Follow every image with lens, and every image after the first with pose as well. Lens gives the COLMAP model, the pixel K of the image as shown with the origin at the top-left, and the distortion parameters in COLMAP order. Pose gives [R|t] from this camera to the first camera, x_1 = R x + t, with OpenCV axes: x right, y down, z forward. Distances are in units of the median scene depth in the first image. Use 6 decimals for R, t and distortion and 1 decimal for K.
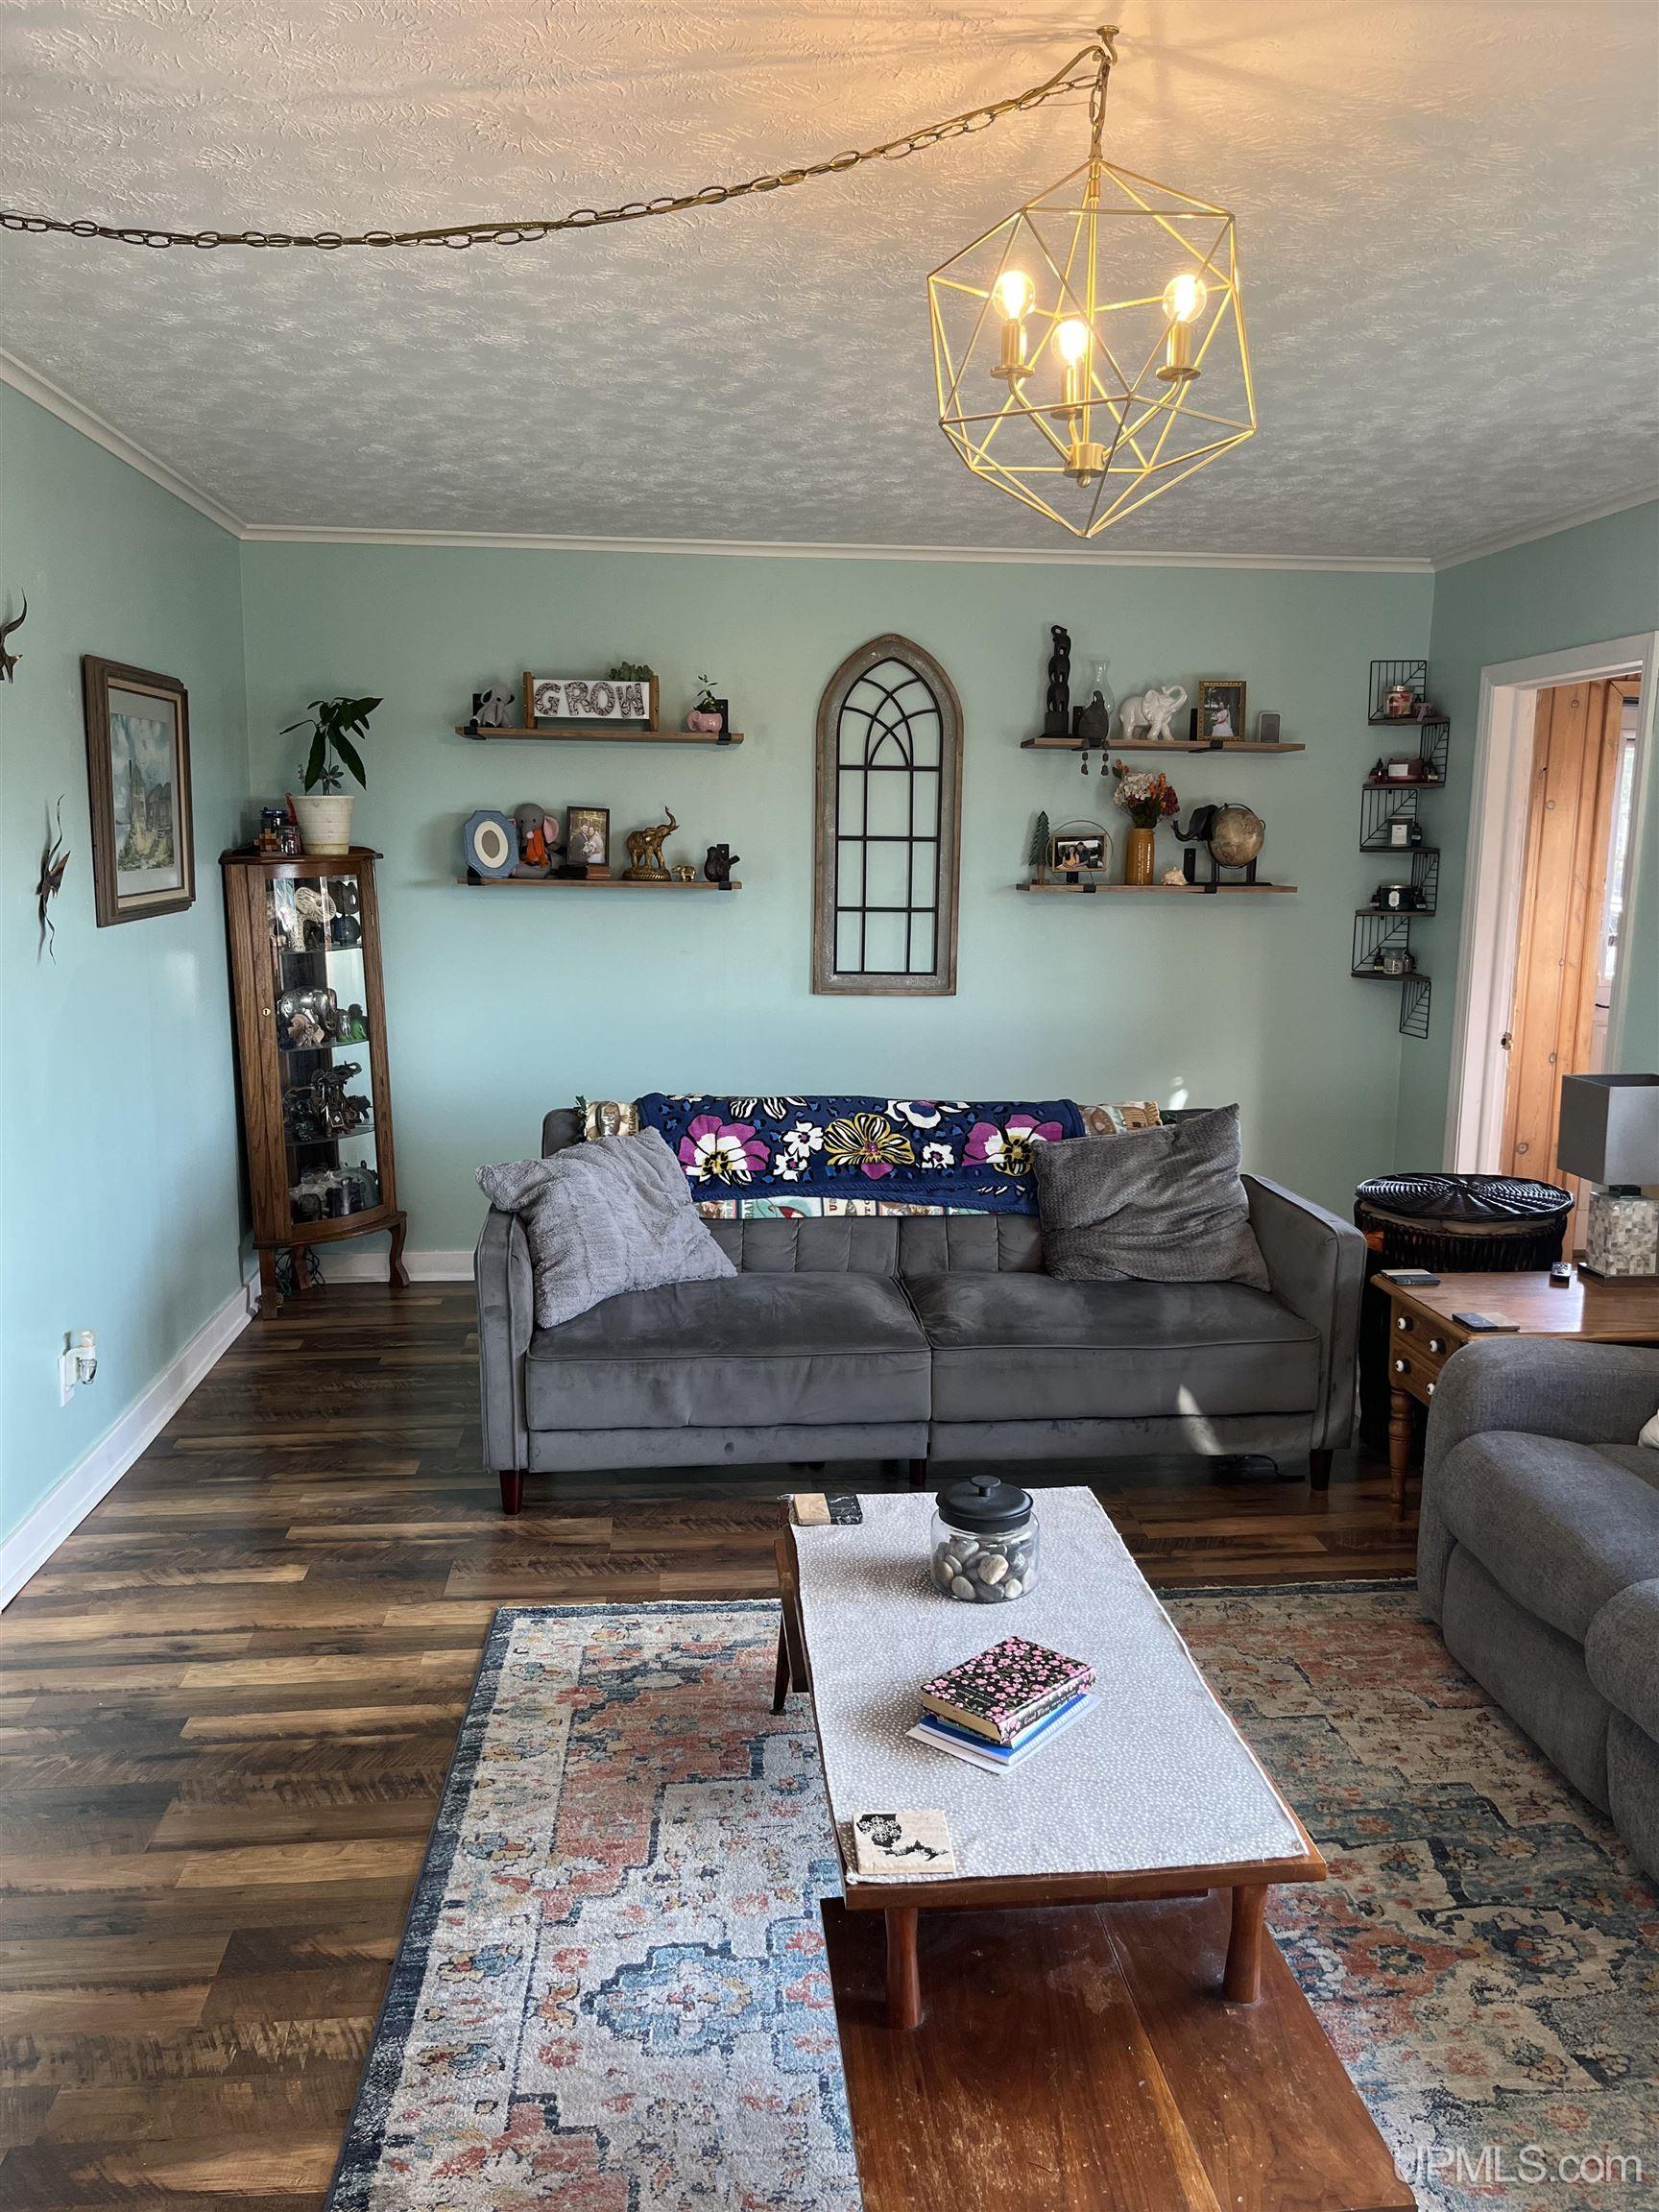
lens RADIAL K [[1683.7, 0, 824.6], [0, 1683.7, 1111.6], [0, 0, 1]] dist [-0.005330, -0.008470]
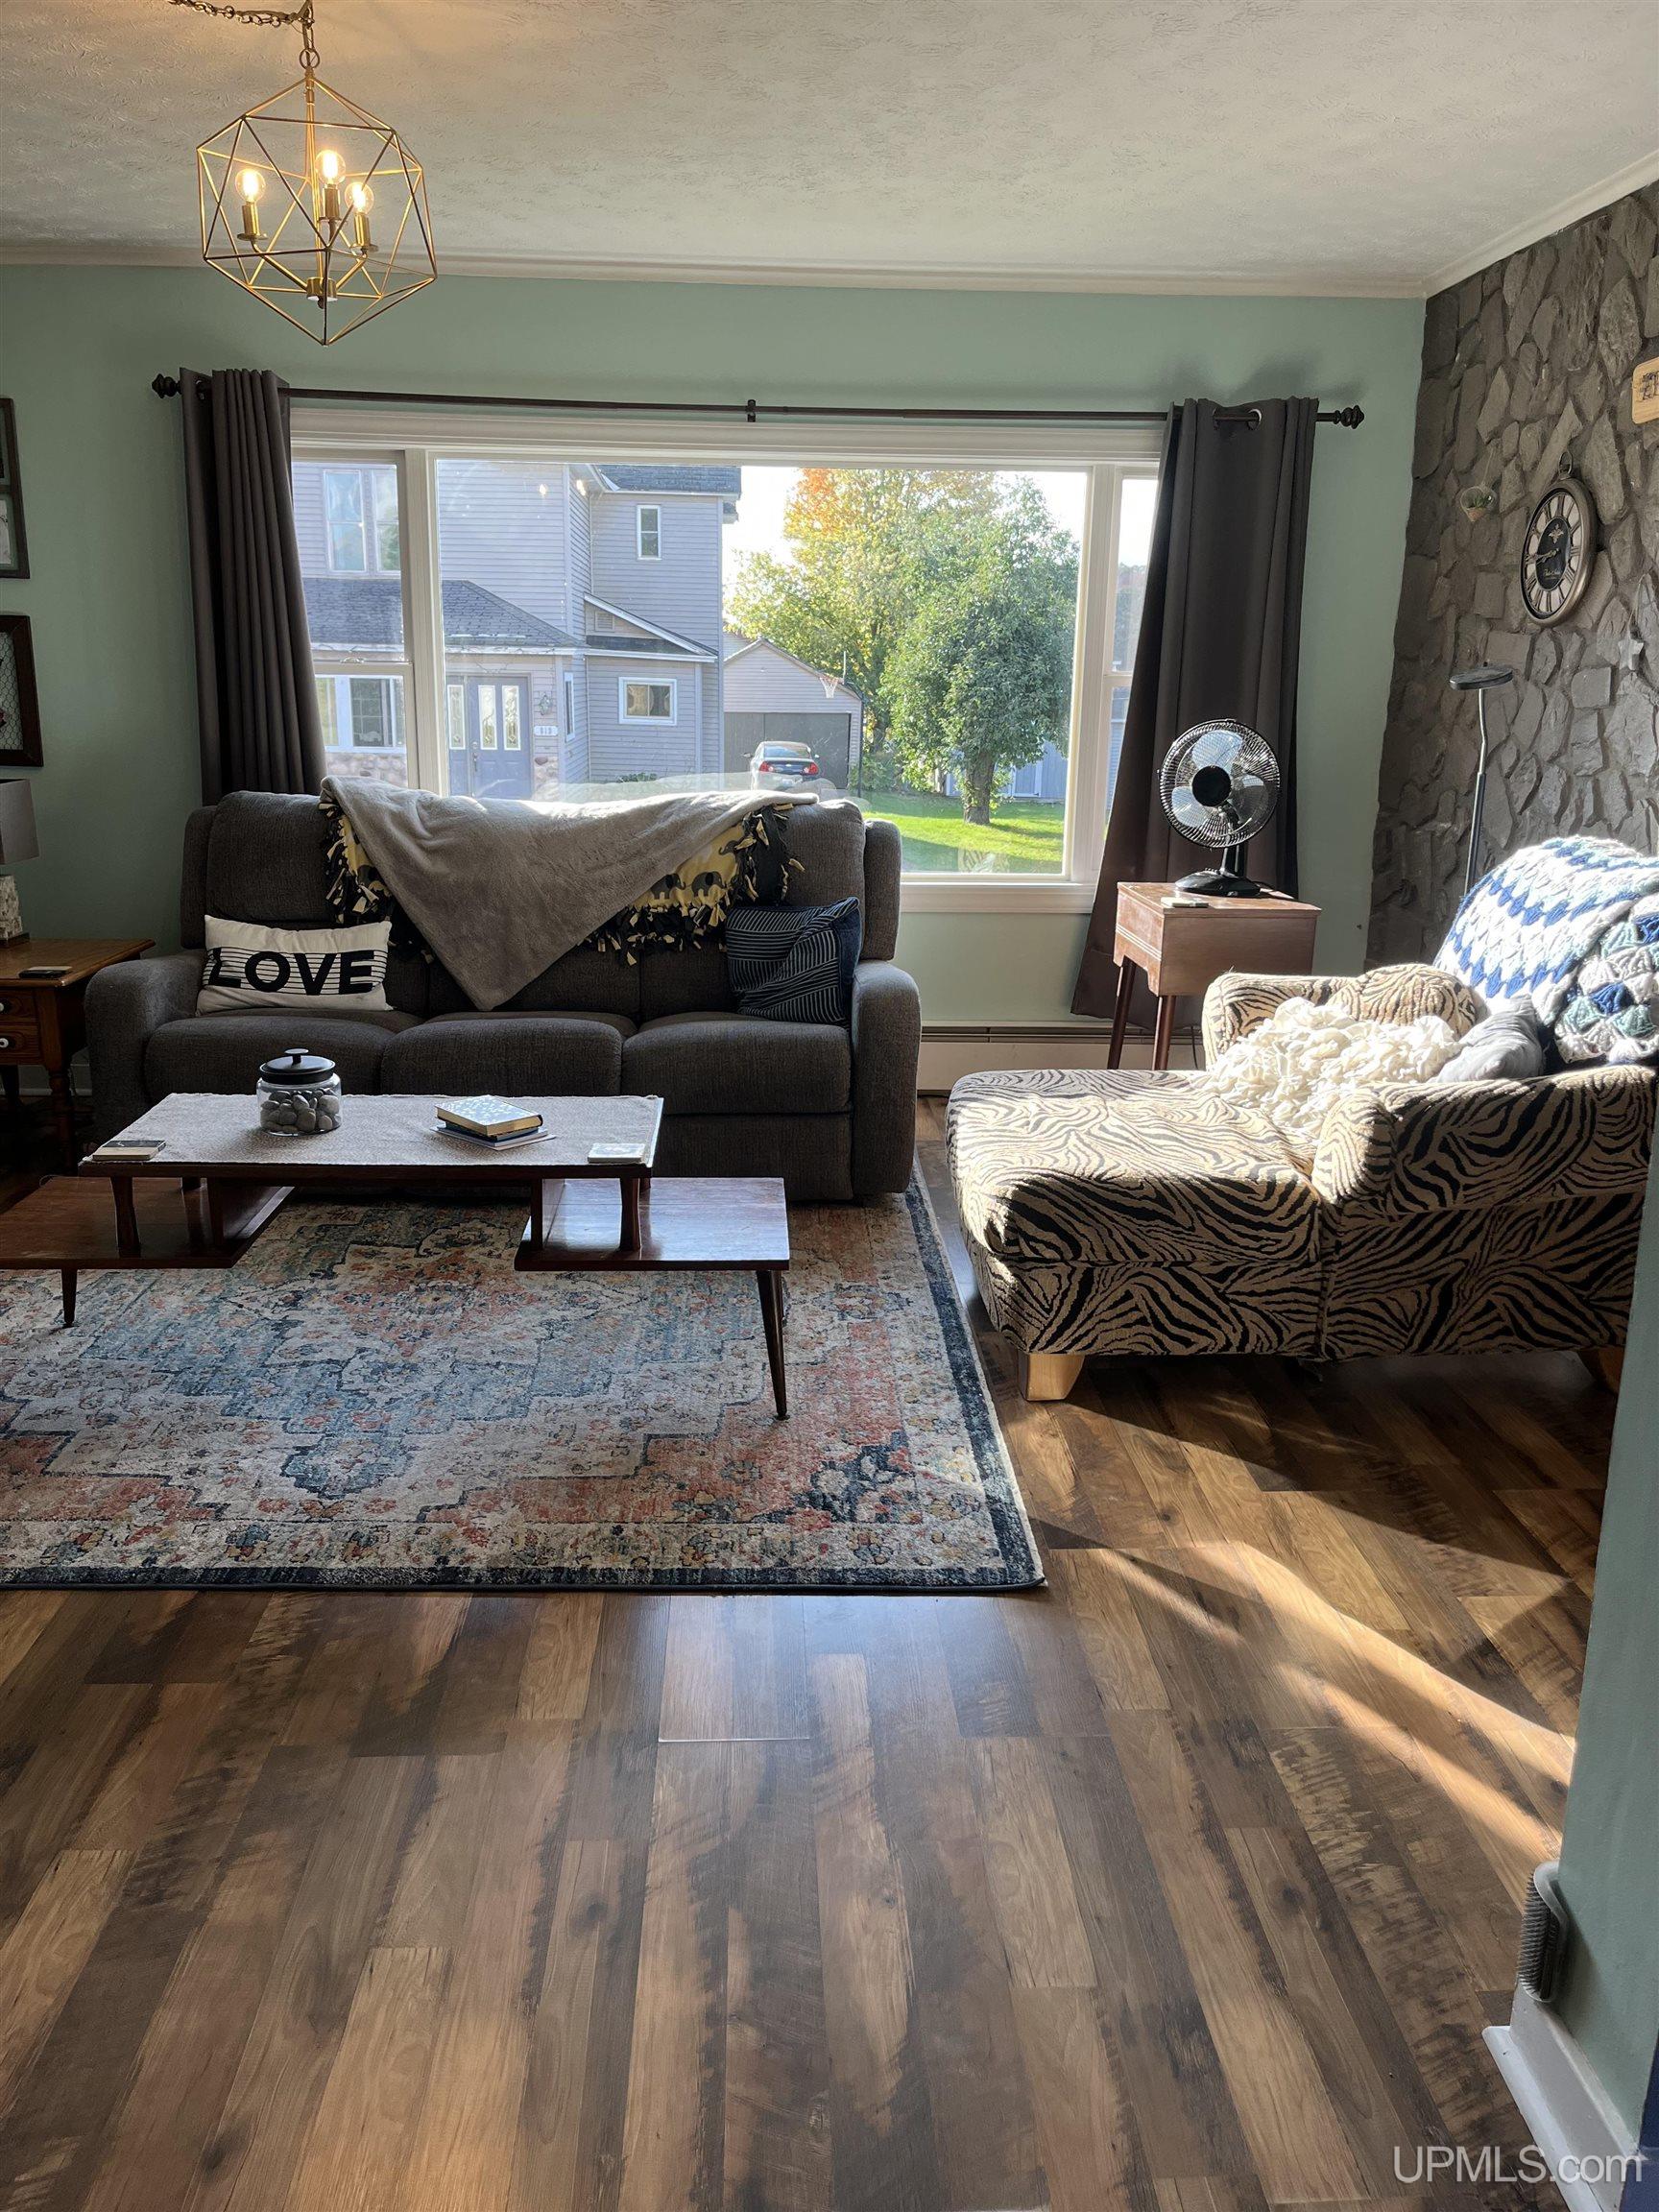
lens RADIAL K [[1683.7, 0, 824.6], [0, 1683.7, 1111.6], [0, 0, 1]] dist [-0.005330, -0.008470]
pose [[0.065463, -0.270116, 0.960600, -1.201195], [0.146555, 0.954828, 0.258505, -0.027274], [-0.987034, 0.123859, 0.102093, 0.431856]]
